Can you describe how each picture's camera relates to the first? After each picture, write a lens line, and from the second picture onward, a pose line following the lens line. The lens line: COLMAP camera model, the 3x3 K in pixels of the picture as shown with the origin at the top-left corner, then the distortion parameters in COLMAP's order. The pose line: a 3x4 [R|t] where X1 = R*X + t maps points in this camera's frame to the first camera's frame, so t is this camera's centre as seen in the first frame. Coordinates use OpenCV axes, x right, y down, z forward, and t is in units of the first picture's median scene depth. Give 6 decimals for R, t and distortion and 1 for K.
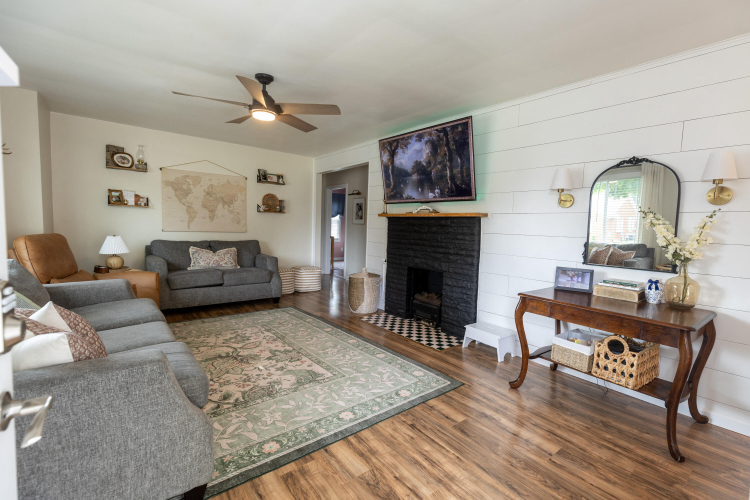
lens RADIAL K [[345.8, 0, 388.2], [0, 345.8, 251.9], [0, 0, 1]] dist [0.018469, -0.006186]
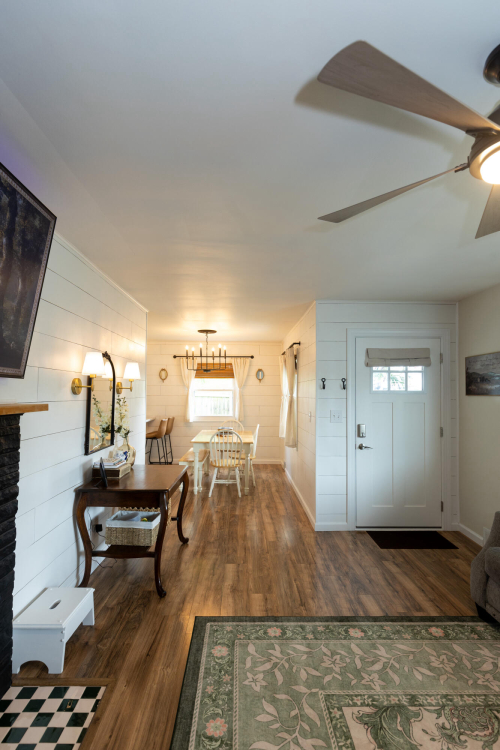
lens RADIAL K [[381.2, 0, 247.4], [0, 381.2, 382.0], [0, 0, 1]] dist [0.003172, -0.001717]
pose [[-0.778546, -0.021512, 0.627218, -0.329961], [0.013375, 0.998617, 0.050851, -0.167822], [-0.627445, 0.047979, -0.777182, 1.230510]]
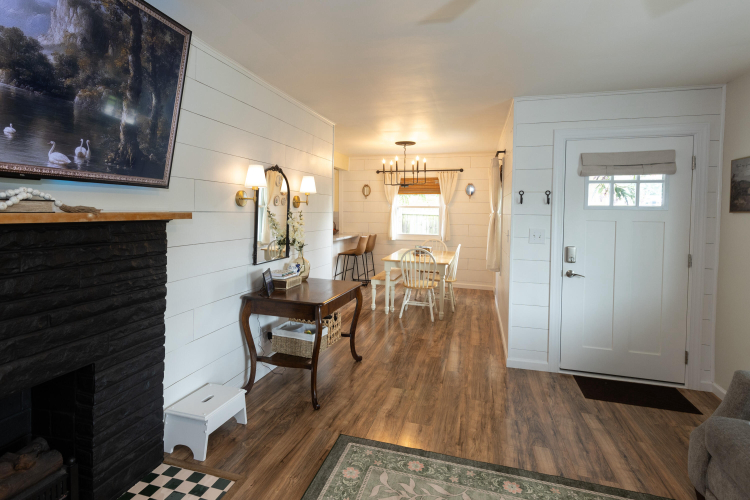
lens RADIAL K [[398.4, 0, 352.8], [0, 398.4, 220.1], [0, 0, 1]] dist [0.008181, -0.000205]
pose [[-0.543446, -0.062220, 0.837135, -0.410687], [0.028651, 0.995293, 0.092575, -0.149804], [-0.838955, 0.074294, -0.539106, 1.105184]]
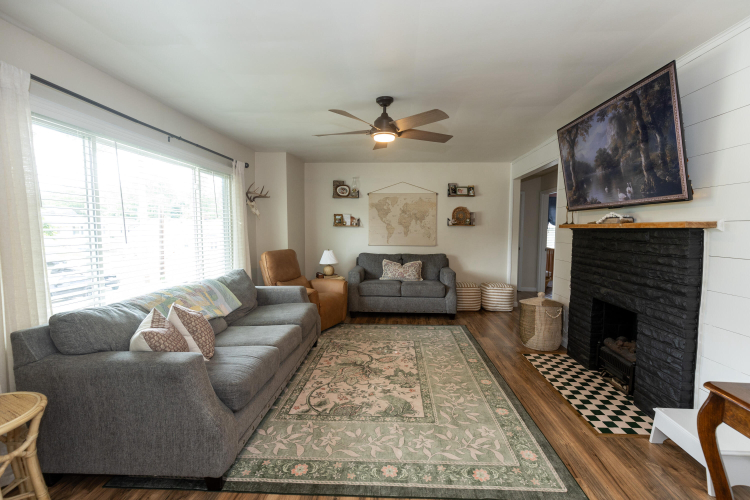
lens RADIAL K [[345.8, 0, 378.9], [0, 345.8, 253.7], [0, 0, 1]] dist [0.018469, -0.006186]
pose [[0.732265, 0.019808, -0.680732, 0.275472], [-0.030121, 0.999541, -0.003317, -0.040538], [0.680354, 0.022933, 0.732525, 0.210953]]
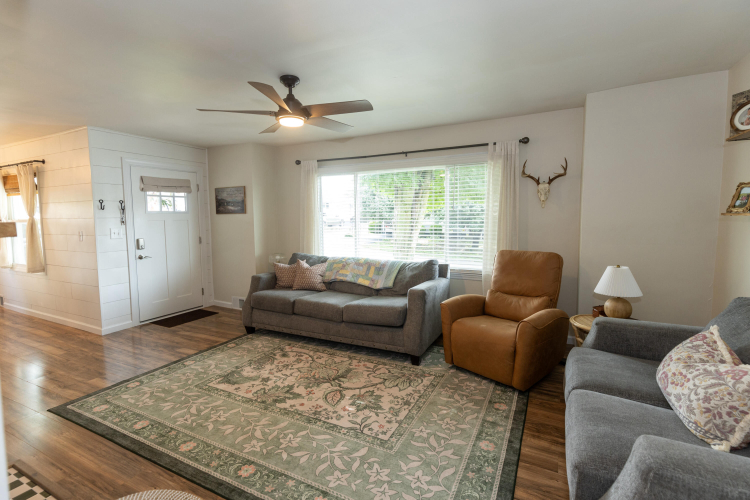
lens RADIAL K [[348.6, 0, 377.5], [0, 348.6, 241.8], [0, 0, 1]] dist [0.003438, 0.000032]
pose [[-0.918126, 0.005762, -0.396247, -0.169071], [-0.049639, 0.990347, 0.129416, -0.175649], [0.393168, 0.138489, -0.908977, 1.641336]]
